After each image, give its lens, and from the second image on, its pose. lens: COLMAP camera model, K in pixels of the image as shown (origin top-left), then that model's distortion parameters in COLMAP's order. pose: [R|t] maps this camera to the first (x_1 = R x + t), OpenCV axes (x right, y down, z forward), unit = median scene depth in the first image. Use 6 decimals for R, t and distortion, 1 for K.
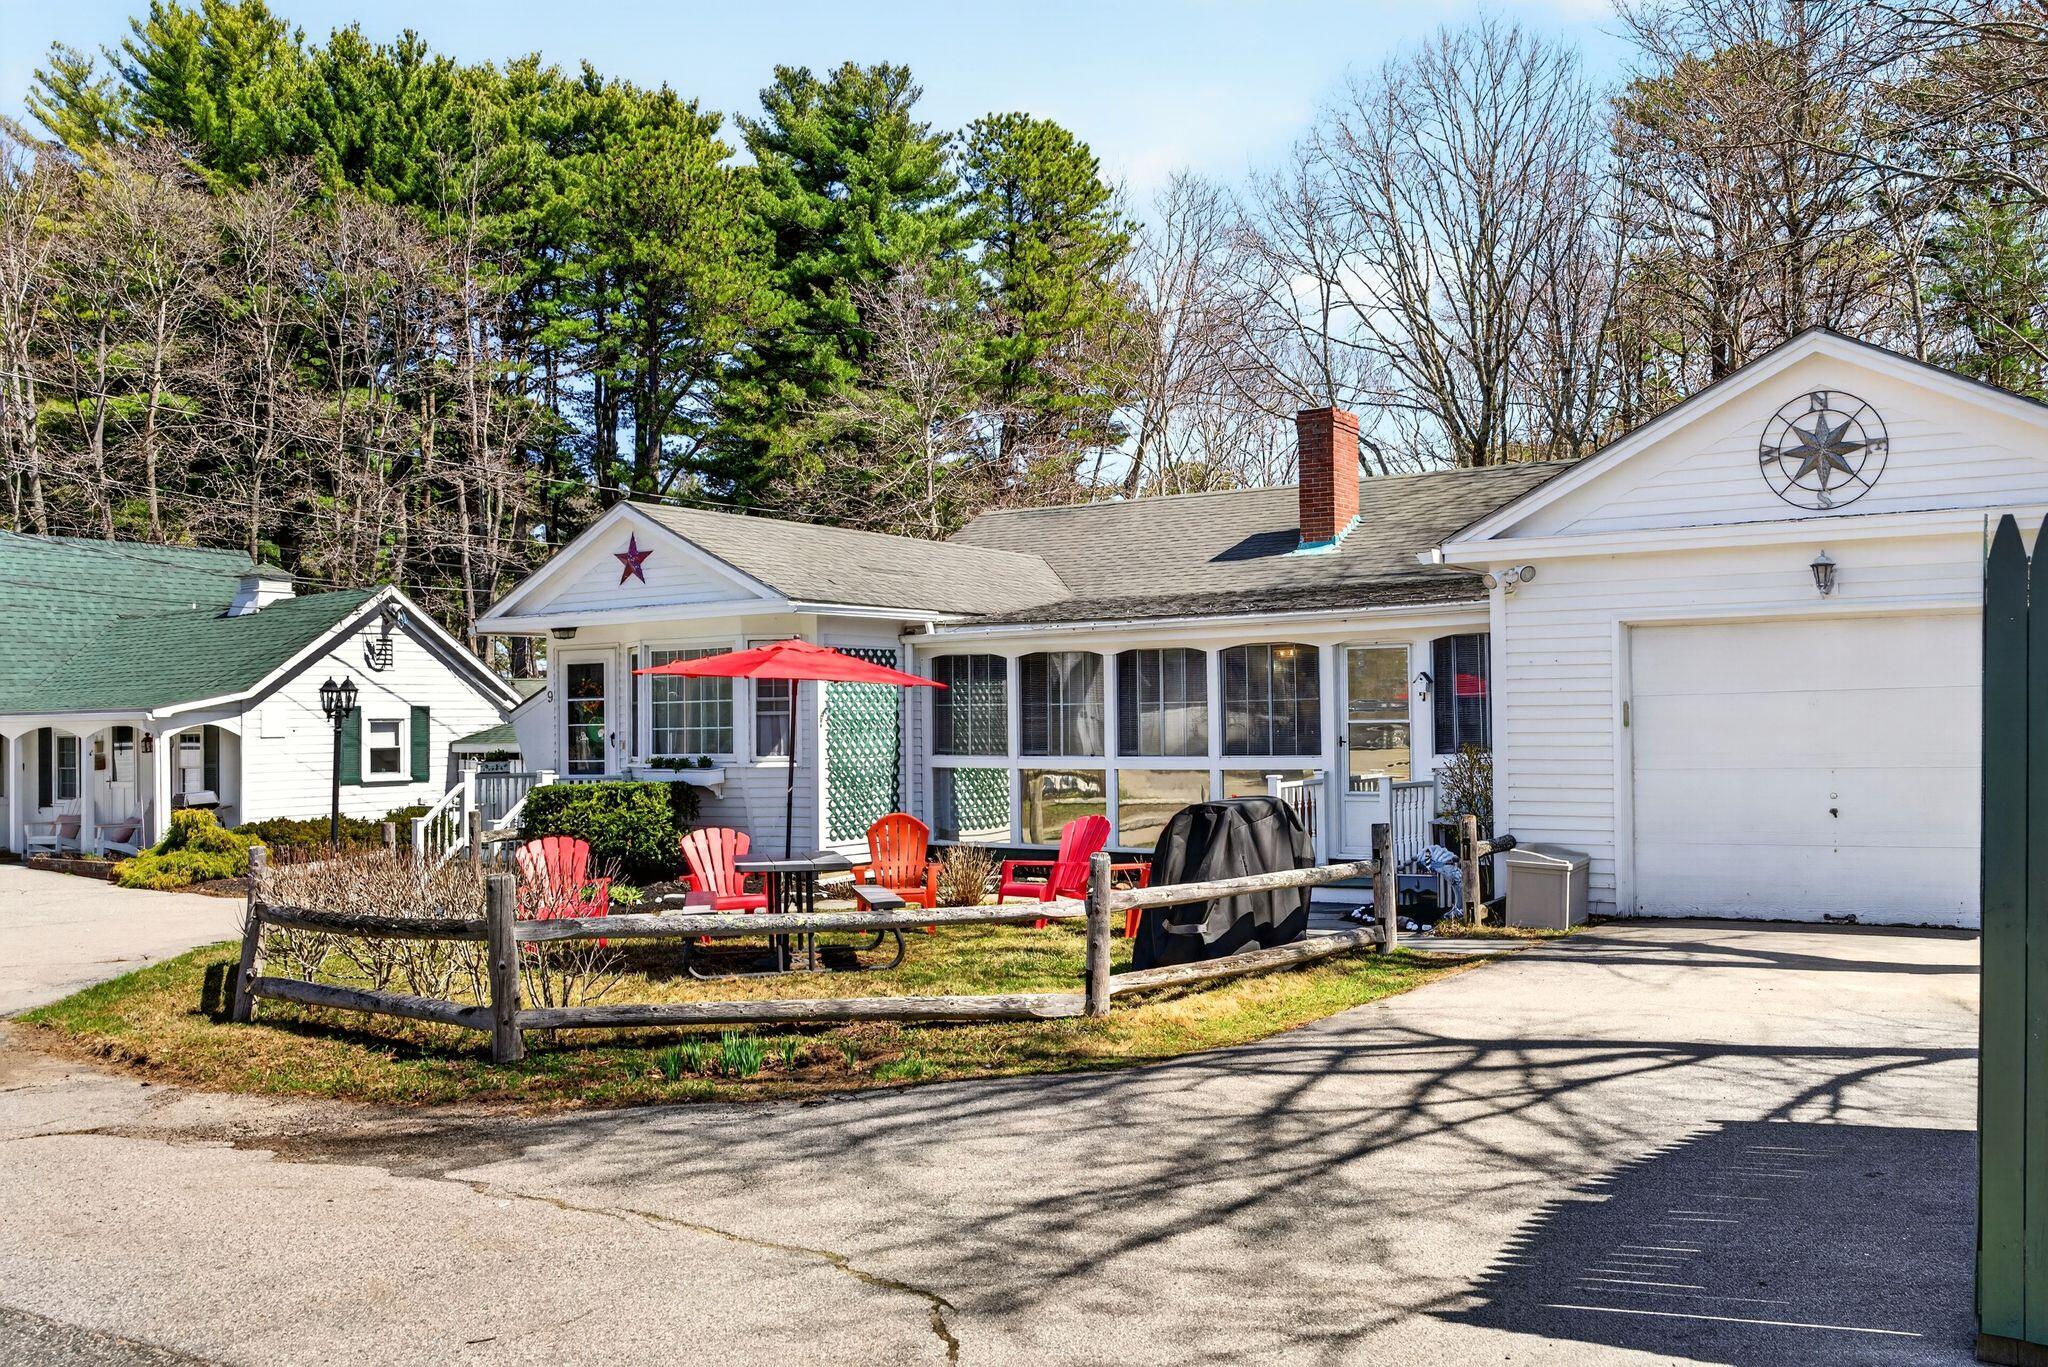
lens RADIAL K [[1696.3, 0, 1032.3], [0, 1696.3, 687.8], [0, 0, 1]] dist [0.028321, 0.000081]
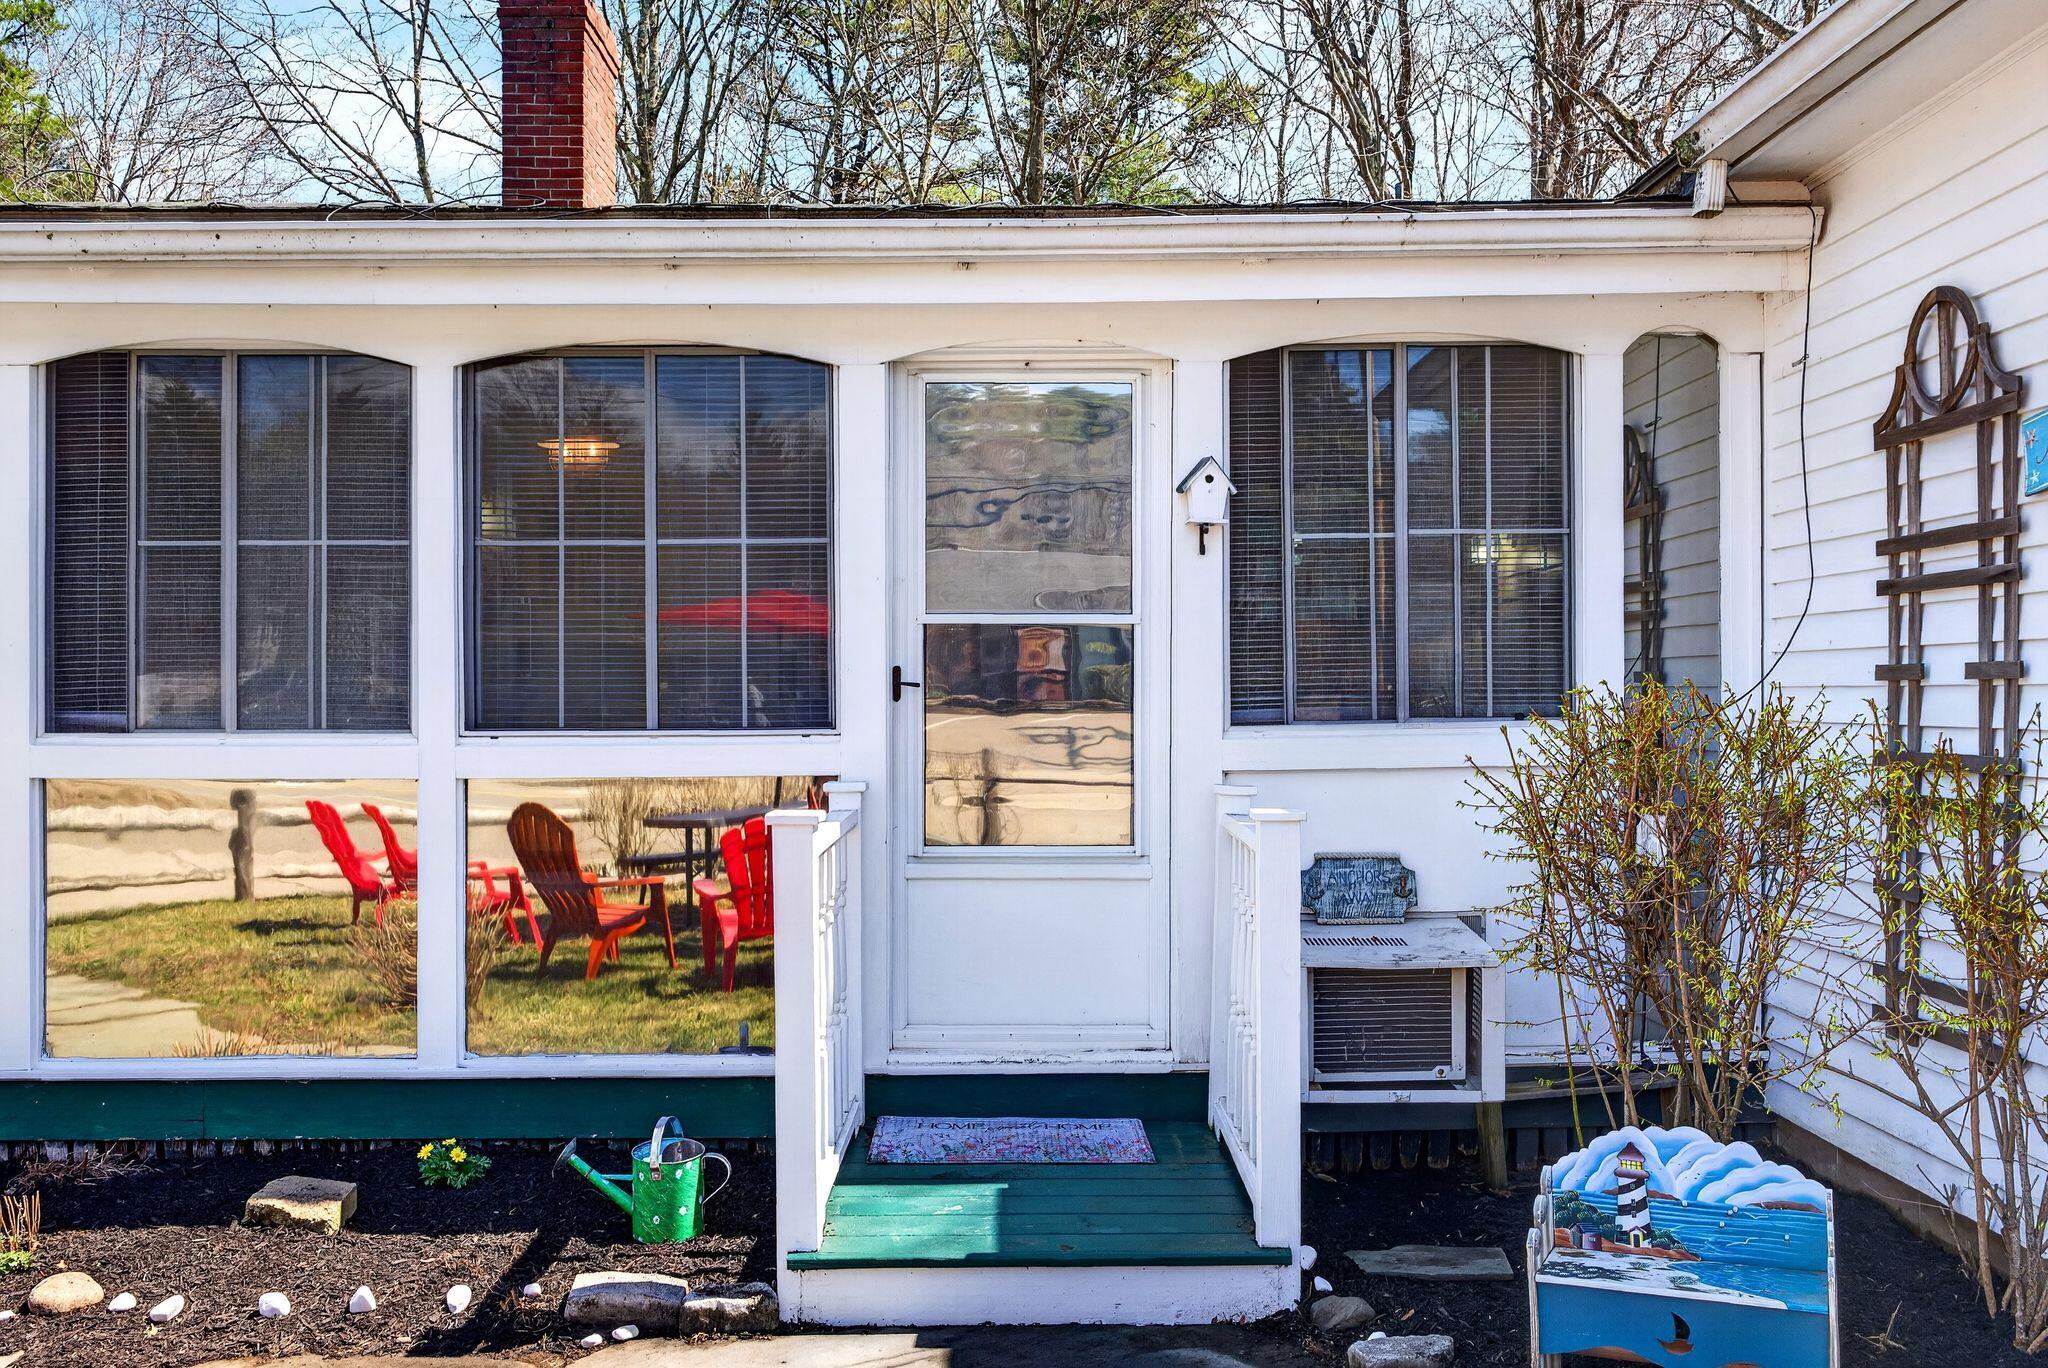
lens RADIAL K [[1724.6, 0, 1024.0], [0, 1724.6, 684.0], [0, 0, 1]] dist [-0.008058, -0.001505]
pose [[0.839309, 0.020279, 0.543277, 0.029221], [-0.026444, 0.999644, 0.003539, 0.026213], [-0.543011, -0.017337, 0.839546, 0.636293]]
